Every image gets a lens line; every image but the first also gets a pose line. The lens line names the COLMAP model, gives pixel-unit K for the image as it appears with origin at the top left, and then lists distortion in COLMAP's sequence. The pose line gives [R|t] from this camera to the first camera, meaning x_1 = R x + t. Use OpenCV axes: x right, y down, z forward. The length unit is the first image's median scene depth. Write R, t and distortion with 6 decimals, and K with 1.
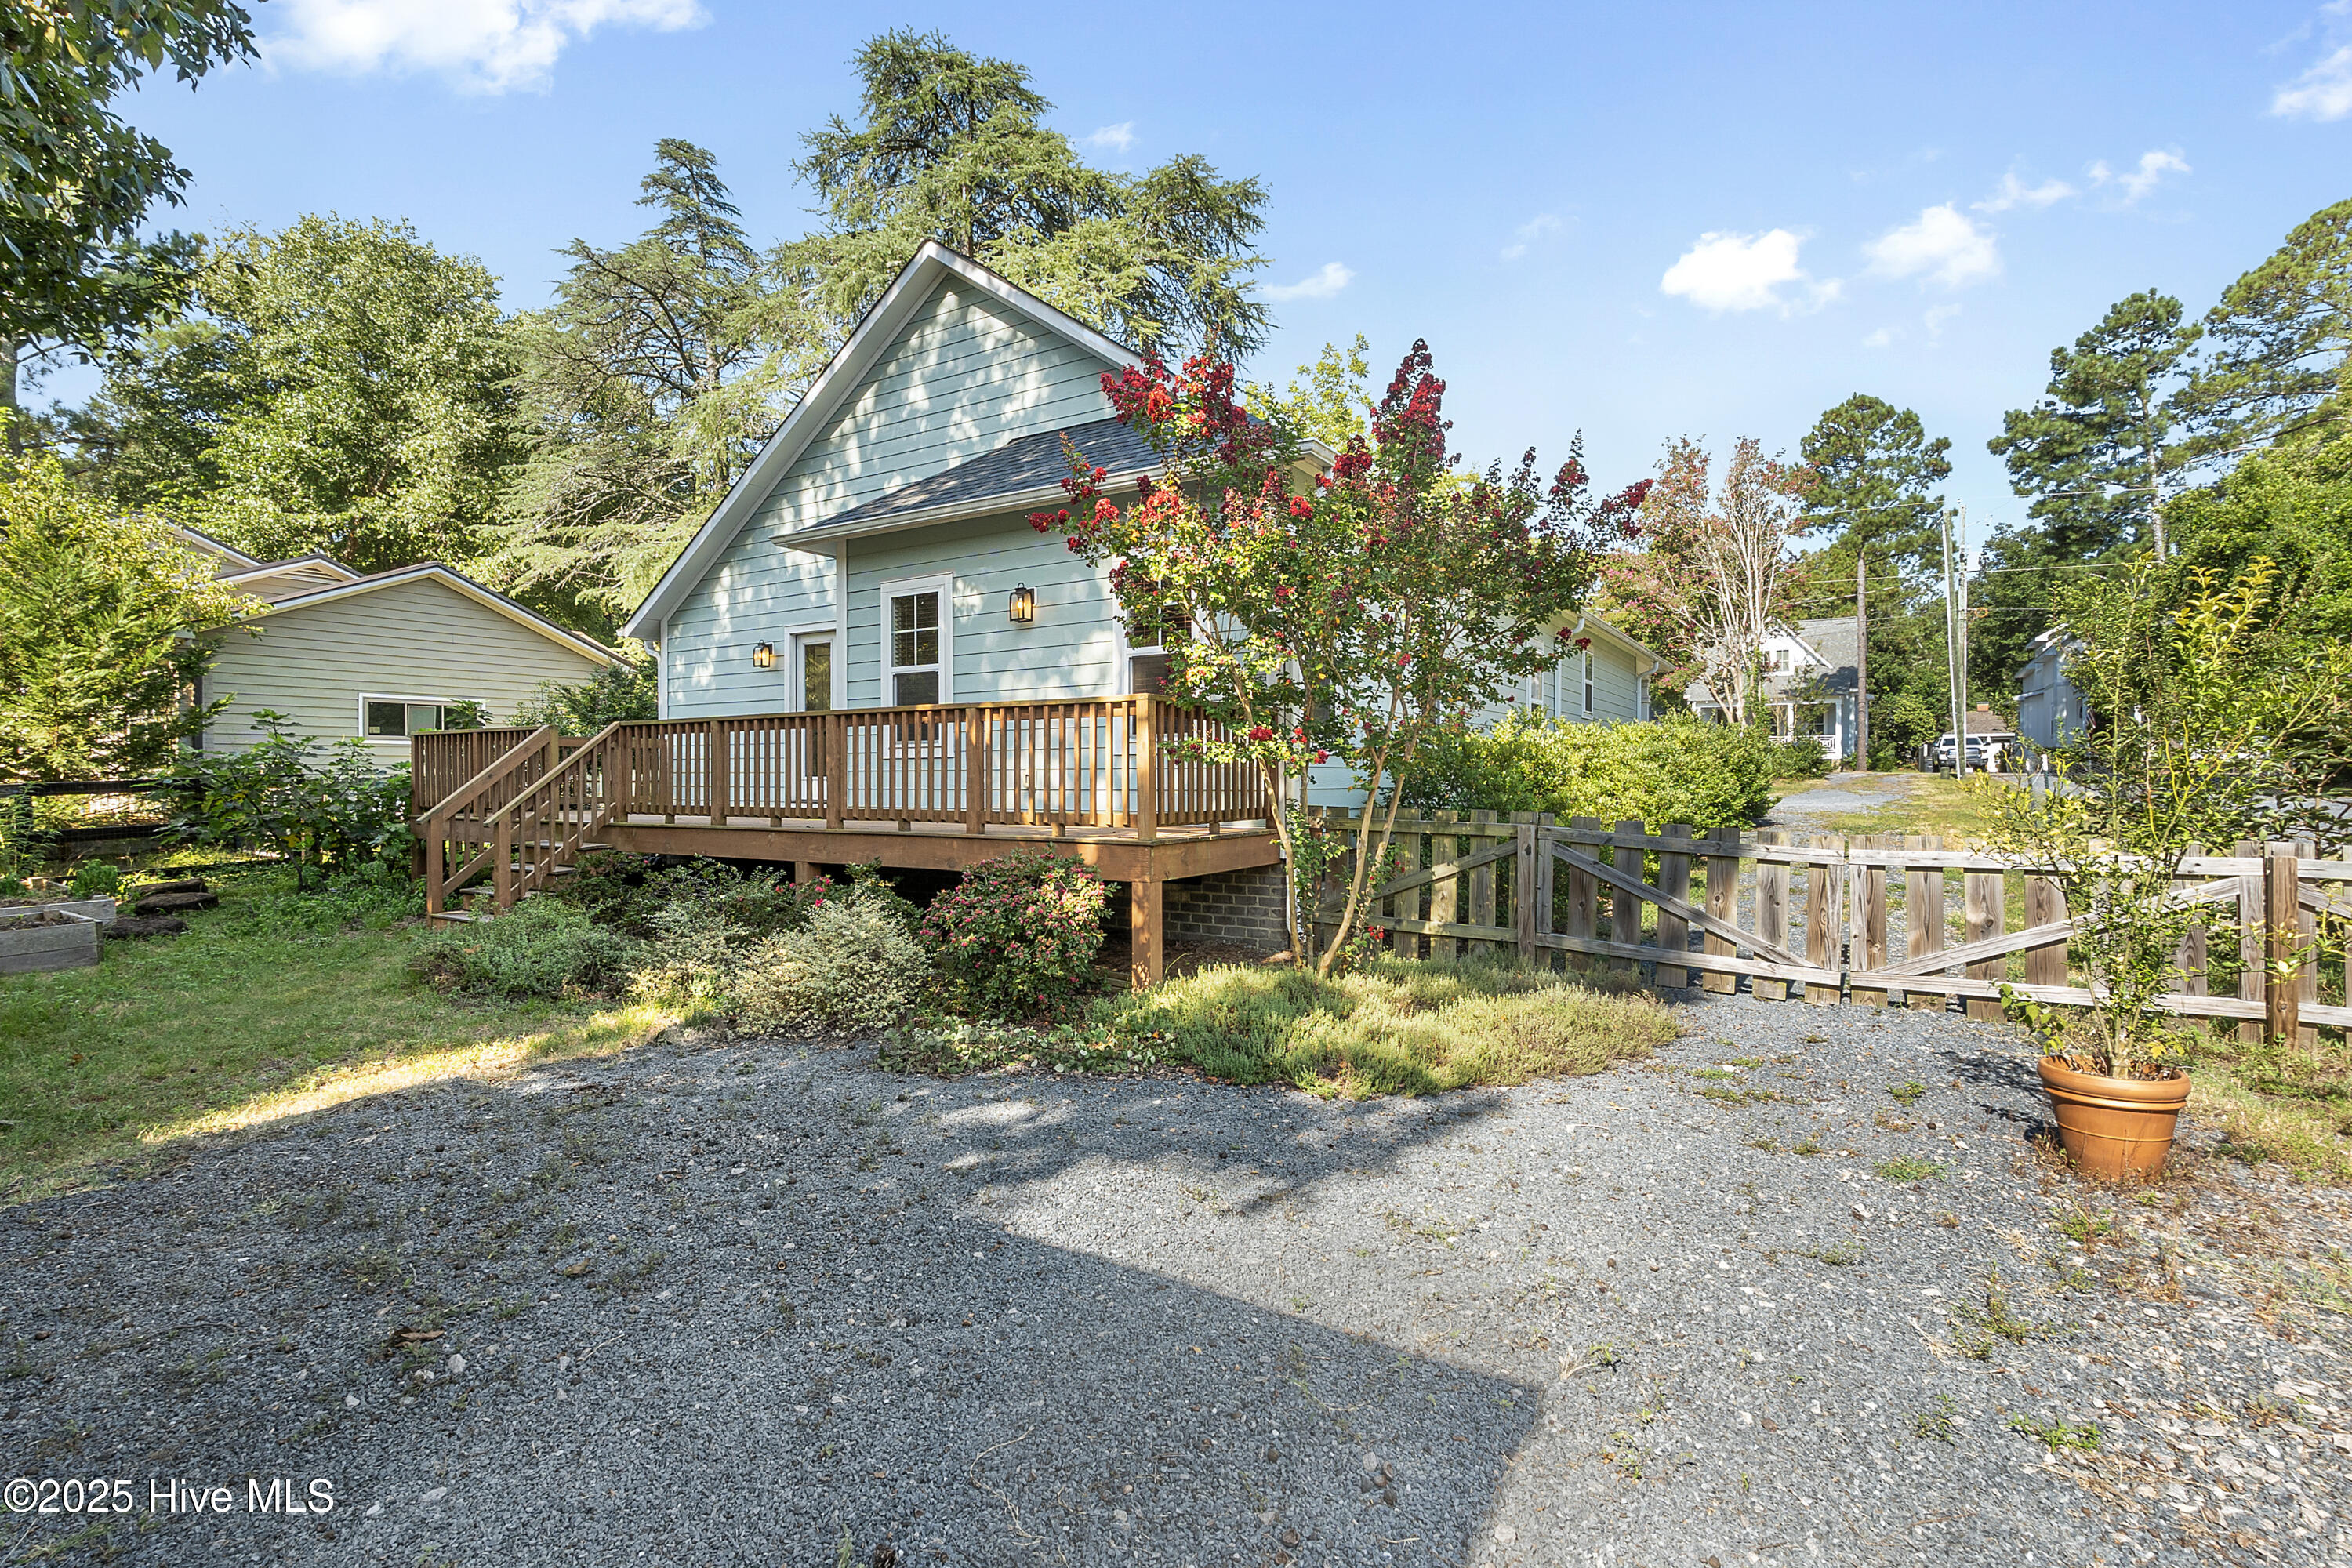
lens RADIAL K [[1084.2, 0, 1160.3], [0, 1084.2, 784.2], [0, 0, 1]] dist [0.001780, 0.000337]
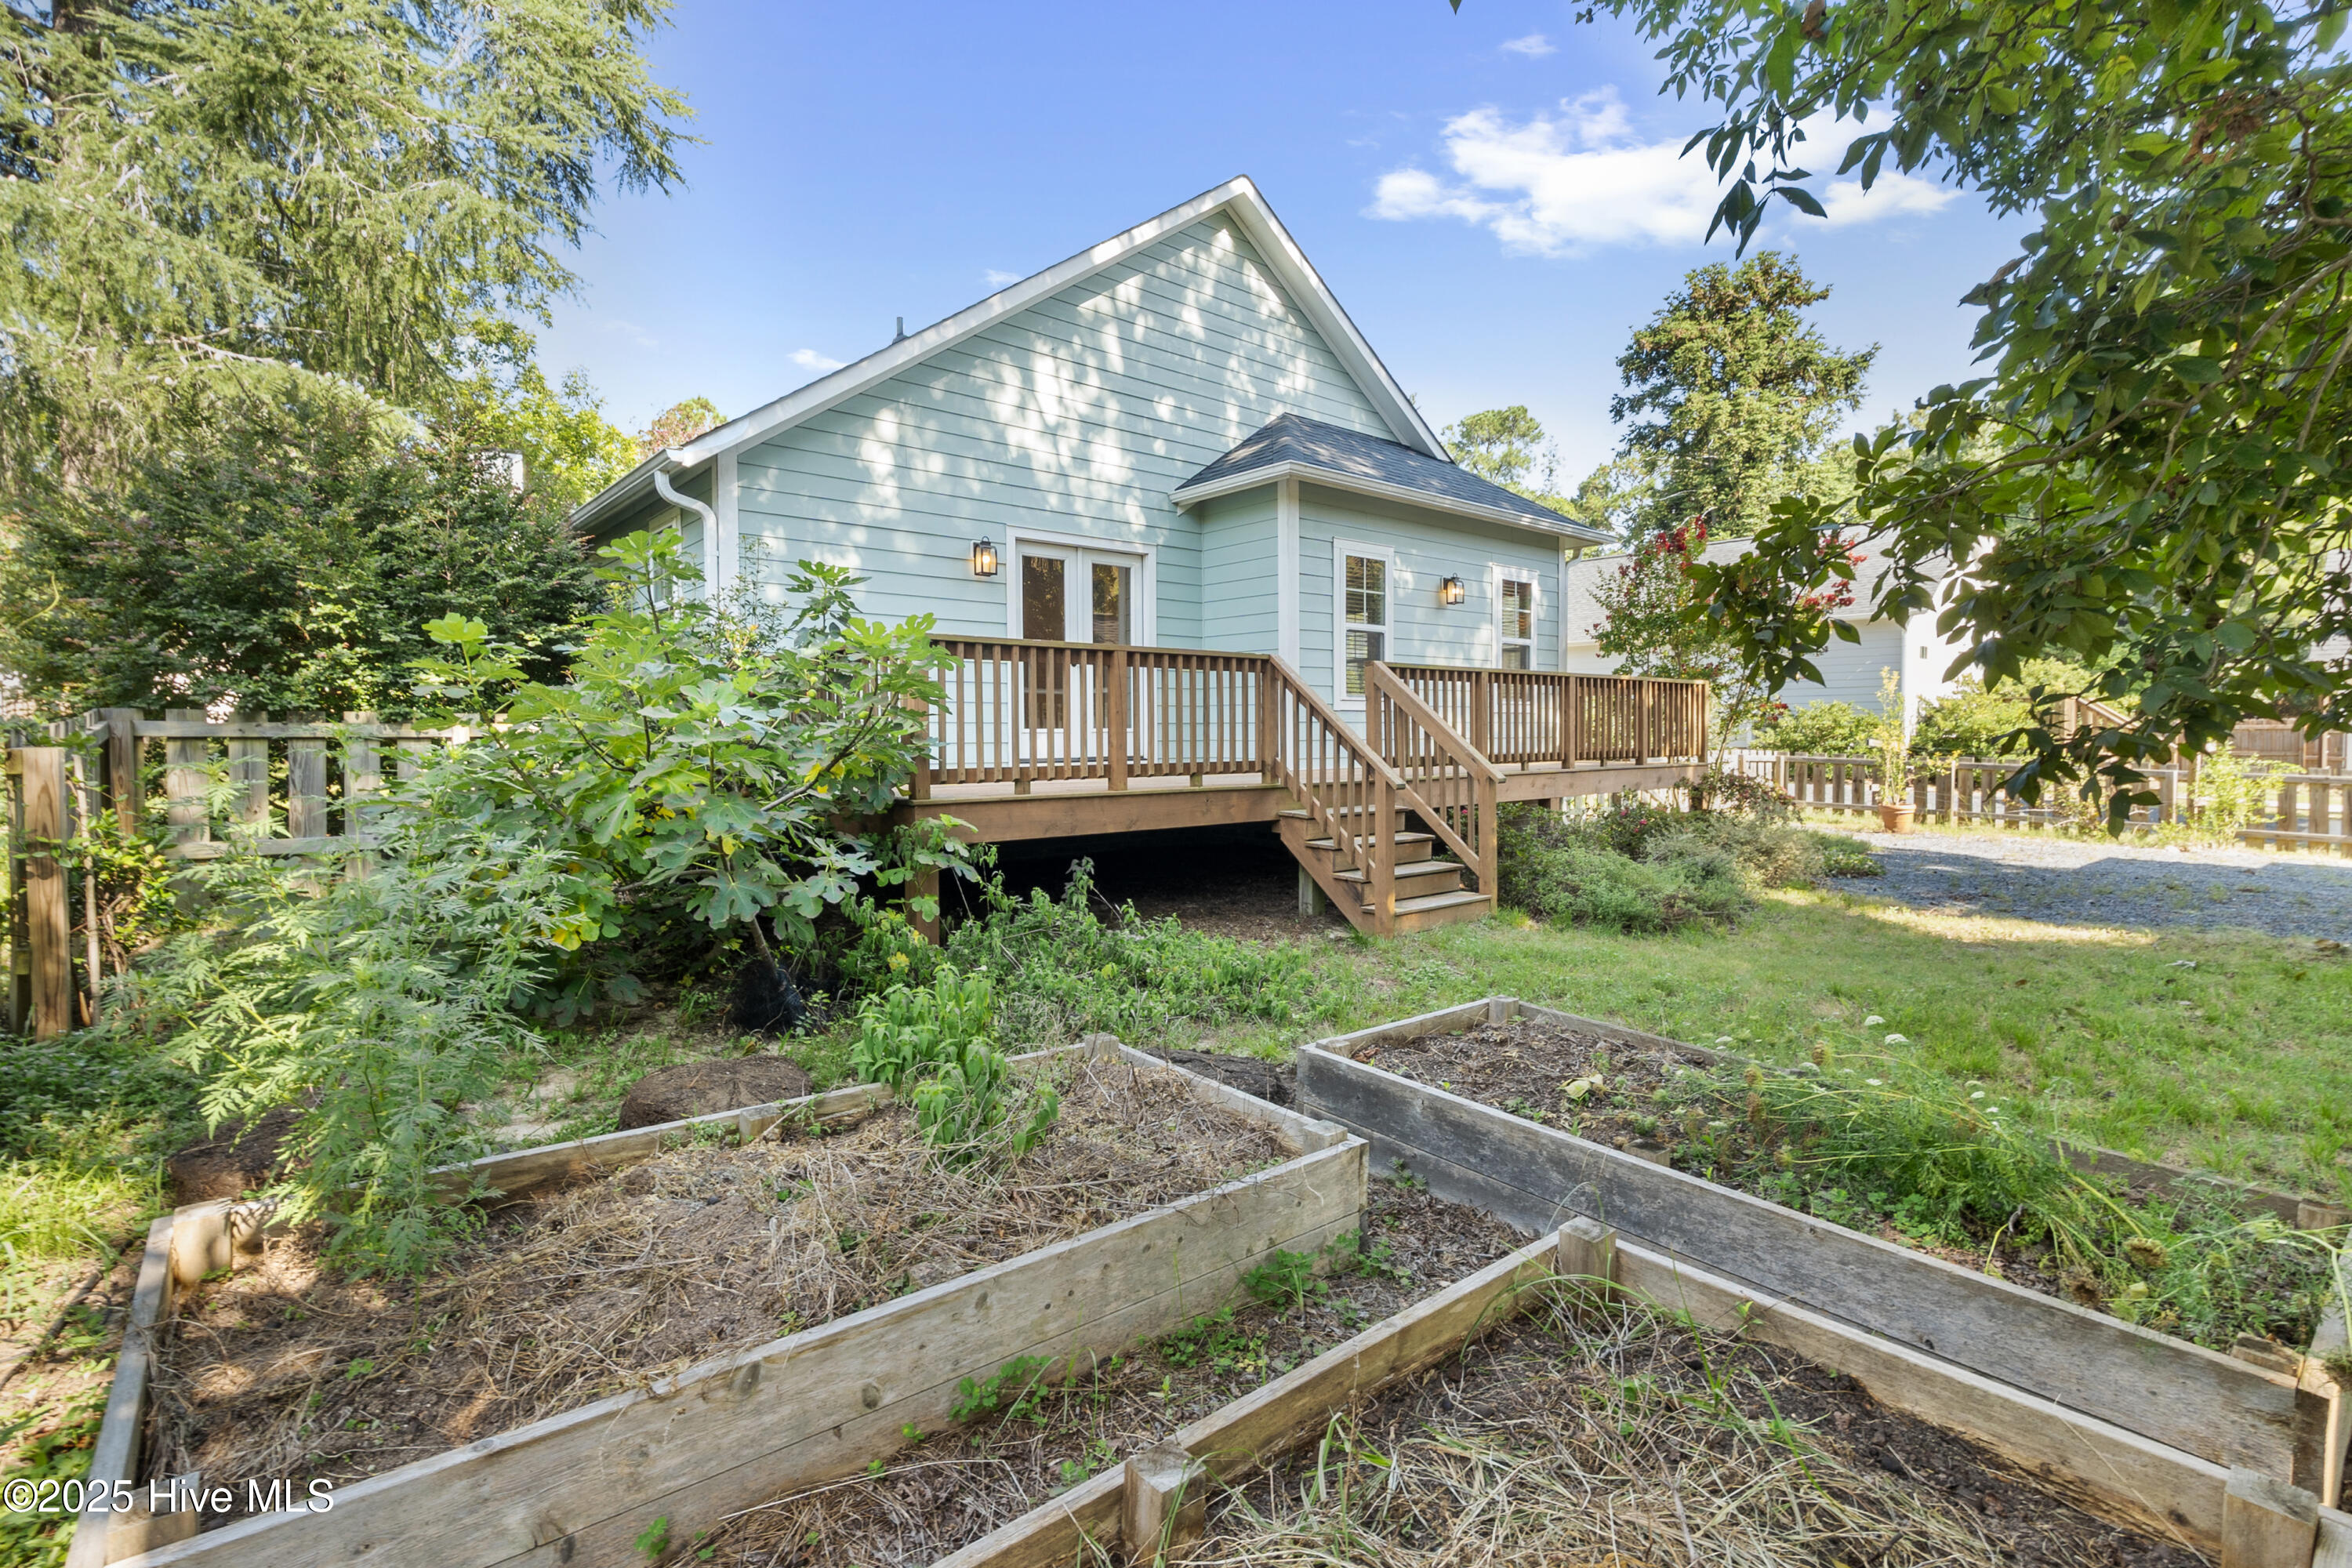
lens RADIAL K [[1084.2, 0, 1160.3], [0, 1084.2, 784.2], [0, 0, 1]] dist [0.001780, 0.000337]
pose [[0.296294, -0.047378, 0.953921, -1.148798], [0.012029, 0.998875, 0.045875, -0.001406], [-0.955021, -0.002118, 0.296530, 0.754252]]
